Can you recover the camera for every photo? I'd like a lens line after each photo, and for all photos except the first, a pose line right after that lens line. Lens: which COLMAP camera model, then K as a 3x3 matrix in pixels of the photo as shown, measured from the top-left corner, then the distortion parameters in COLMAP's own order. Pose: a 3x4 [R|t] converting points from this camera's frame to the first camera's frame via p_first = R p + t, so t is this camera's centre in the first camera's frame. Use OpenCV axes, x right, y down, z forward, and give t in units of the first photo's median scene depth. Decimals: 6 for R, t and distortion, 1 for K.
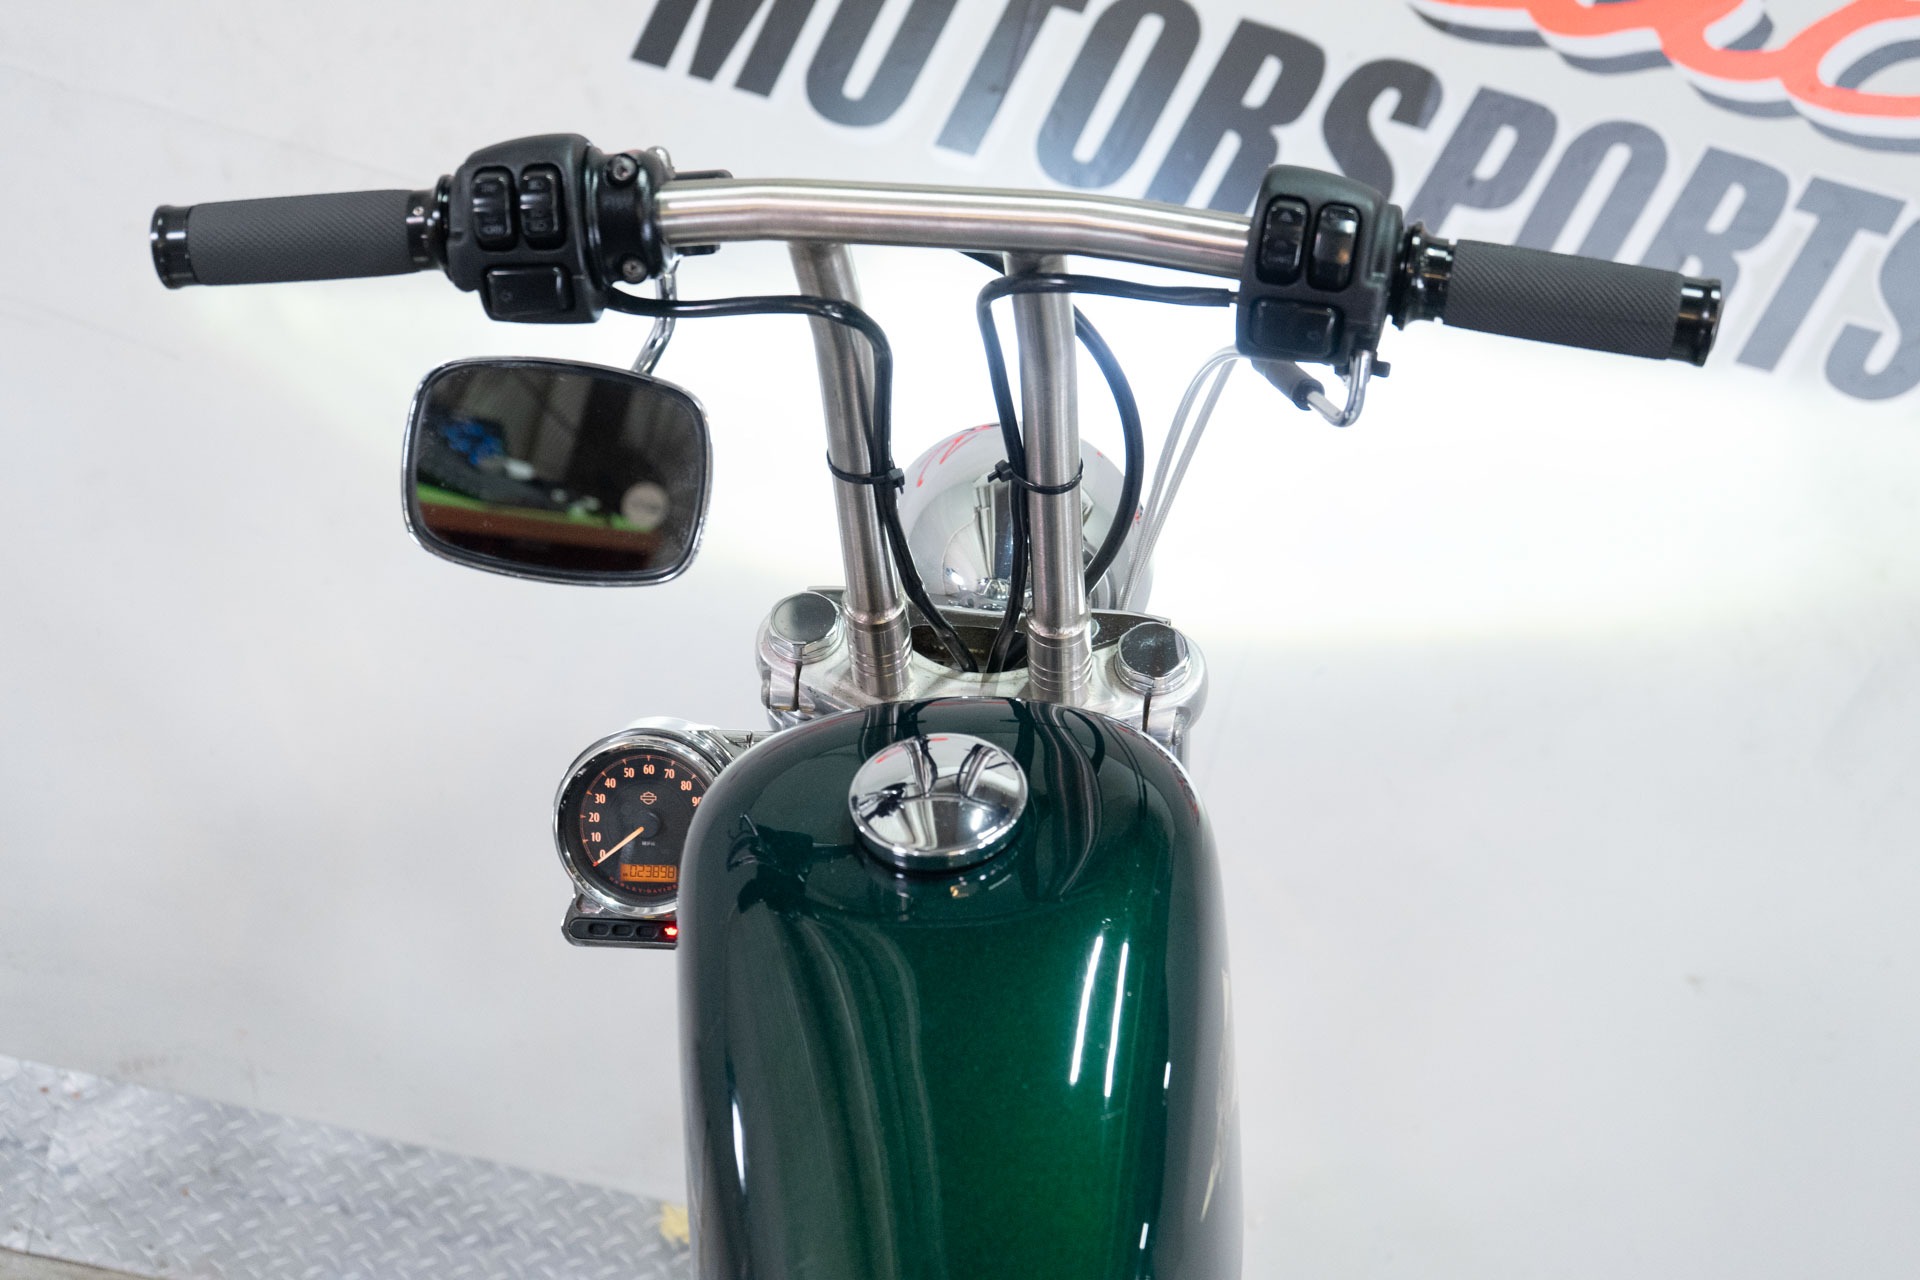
lens RADIAL K [[2768.4, 0, 960.0], [0, 2768.4, 640.0], [0, 0, 1]] dist [0.034314, 0.098275]
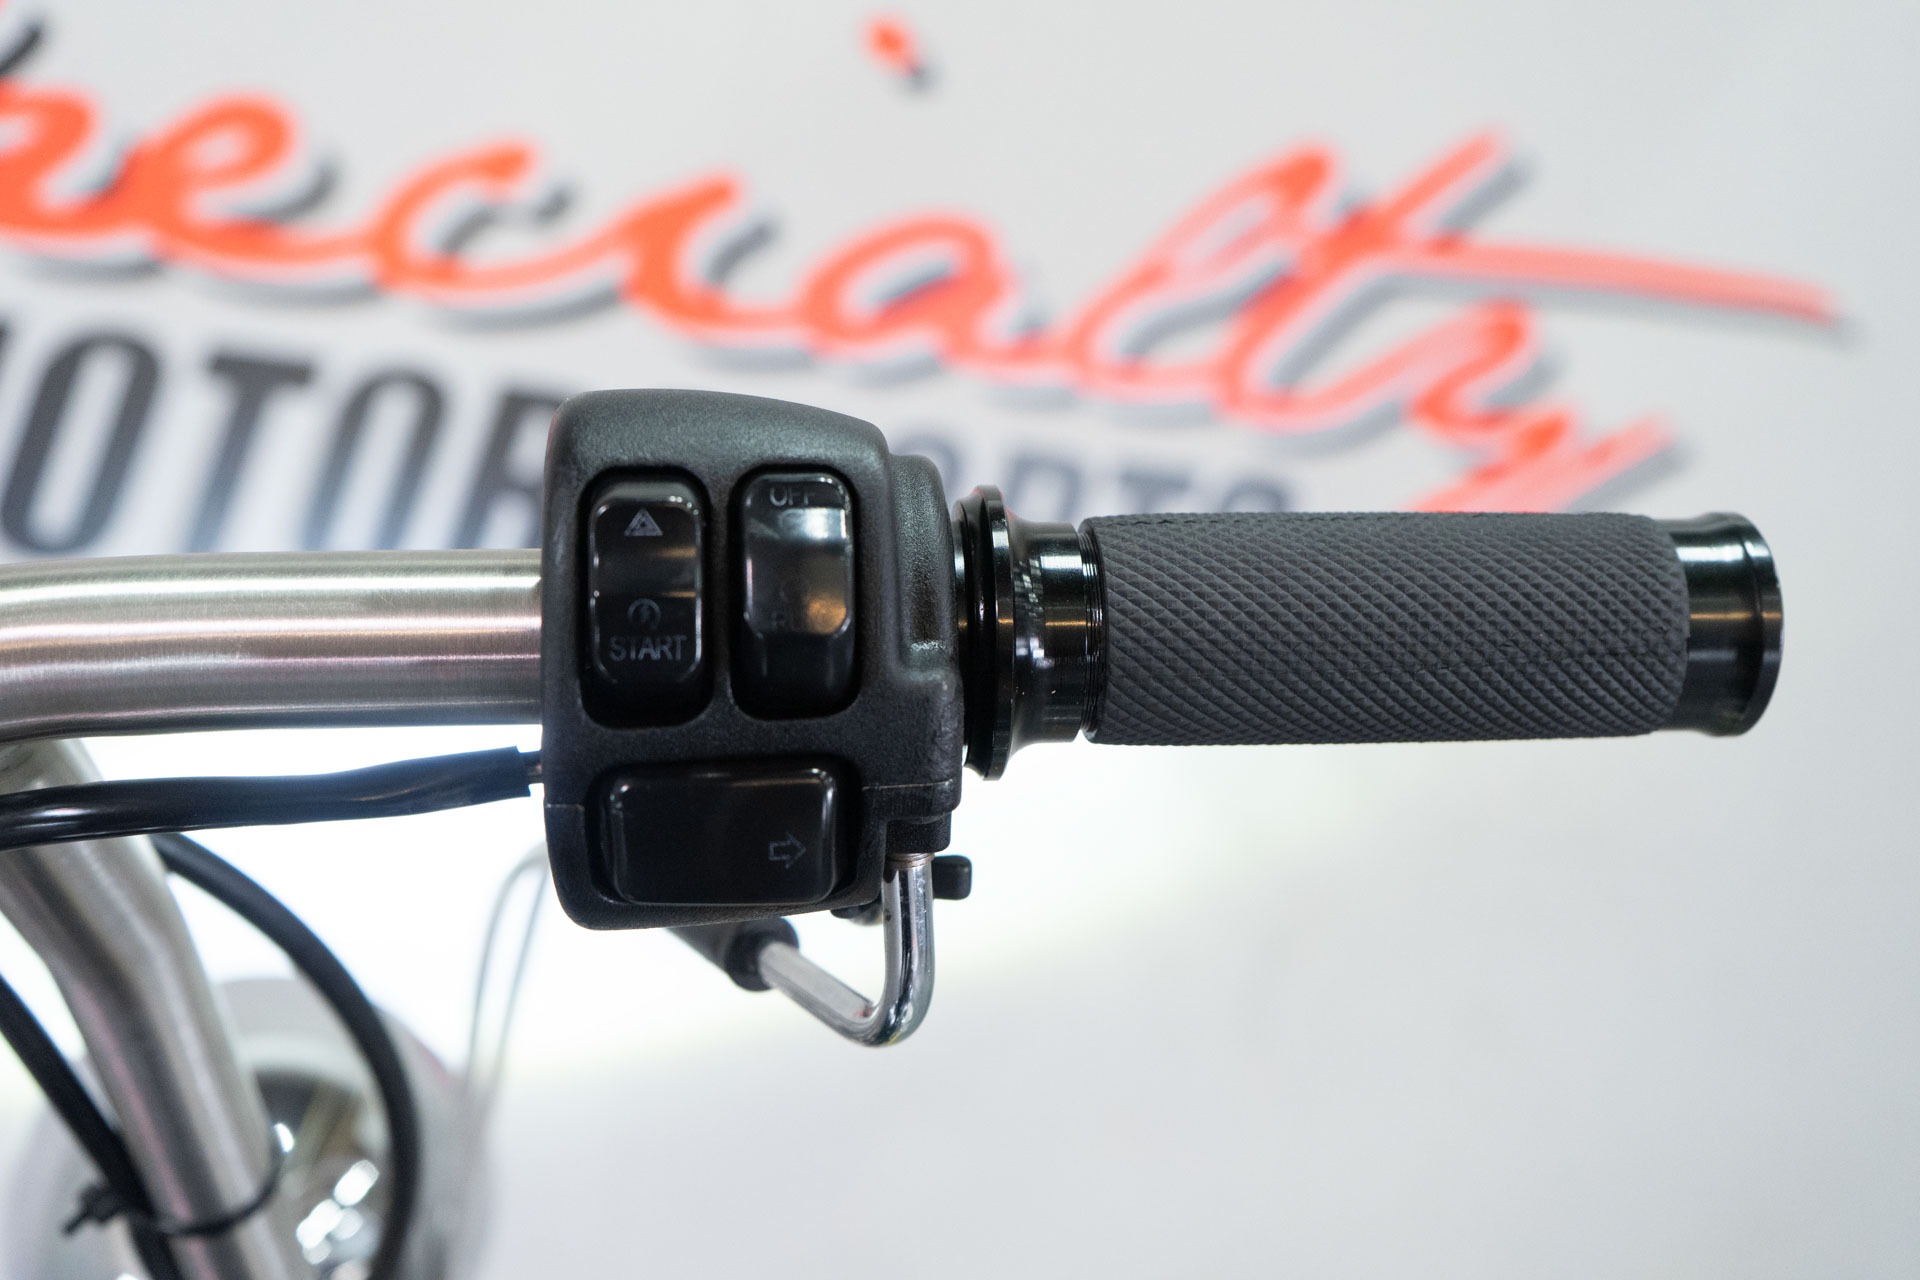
lens RADIAL K [[2187.2, 0, 960.0], [0, 2187.2, 640.0], [0, 0, 1]] dist [0.019003, 0.010739]
pose [[0.945141, -0.170151, 0.278851, 0.076476], [0.204042, 0.974126, -0.097183, -0.103938], [-0.255100, 0.148749, 0.955404, 0.728278]]
